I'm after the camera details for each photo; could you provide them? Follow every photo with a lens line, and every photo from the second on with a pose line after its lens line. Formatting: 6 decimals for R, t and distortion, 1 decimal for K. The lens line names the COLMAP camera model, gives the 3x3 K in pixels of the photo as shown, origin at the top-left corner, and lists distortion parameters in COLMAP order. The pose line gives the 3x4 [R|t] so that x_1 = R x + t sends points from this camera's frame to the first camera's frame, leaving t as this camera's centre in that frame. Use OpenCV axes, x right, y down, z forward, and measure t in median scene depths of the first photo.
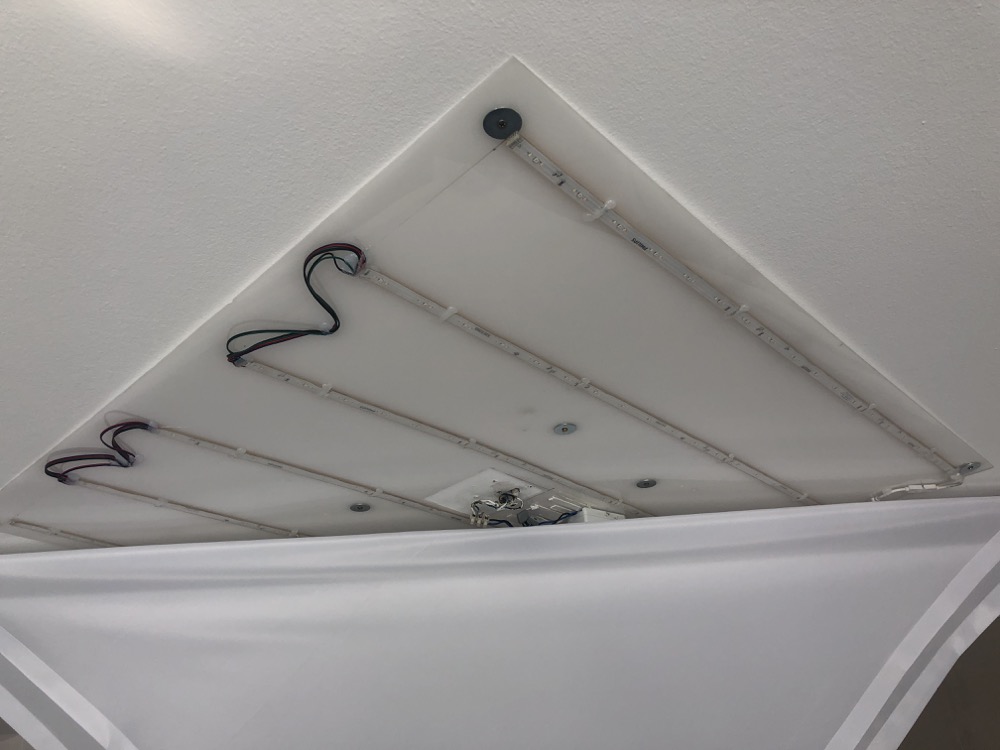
lens RADIAL K [[847.3, 0, 498.2], [0, 847.3, 368.0], [0, 0, 1]] dist [0.018697, -0.028169]
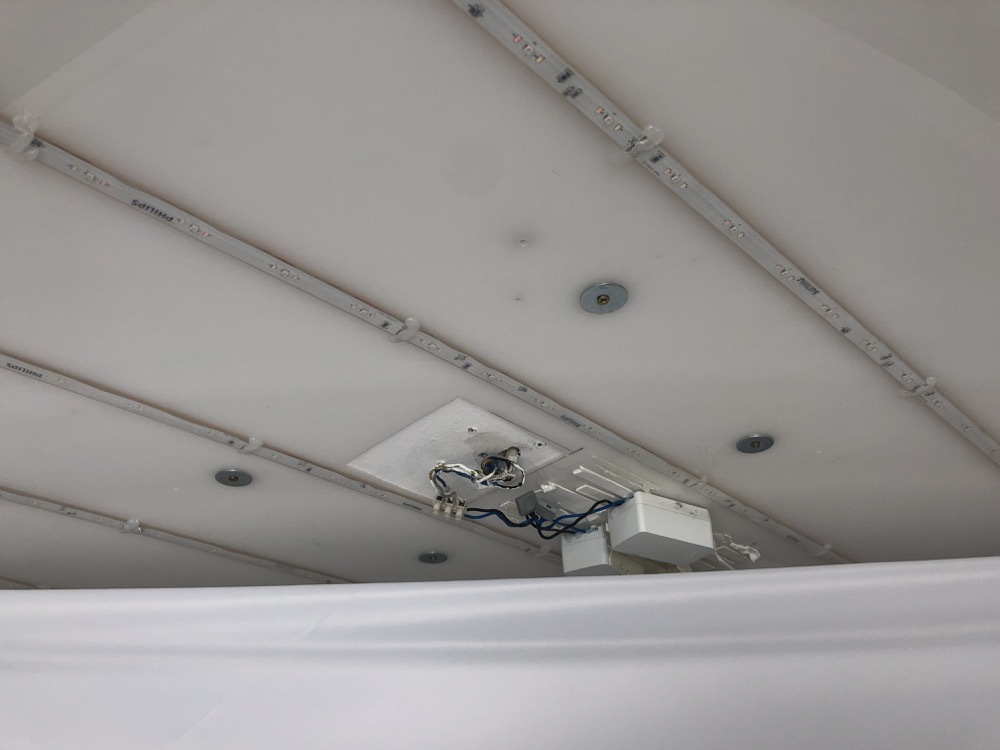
lens RADIAL K [[847.3, 0, 501.4], [0, 847.3, 383.3], [0, 0, 1]] dist [0.018697, -0.028169]
pose [[0.998665, 0.014686, -0.049524, 0.039993], [-0.016653, 0.999079, -0.039552, 0.122403], [0.048898, 0.040324, 0.997989, 0.453272]]
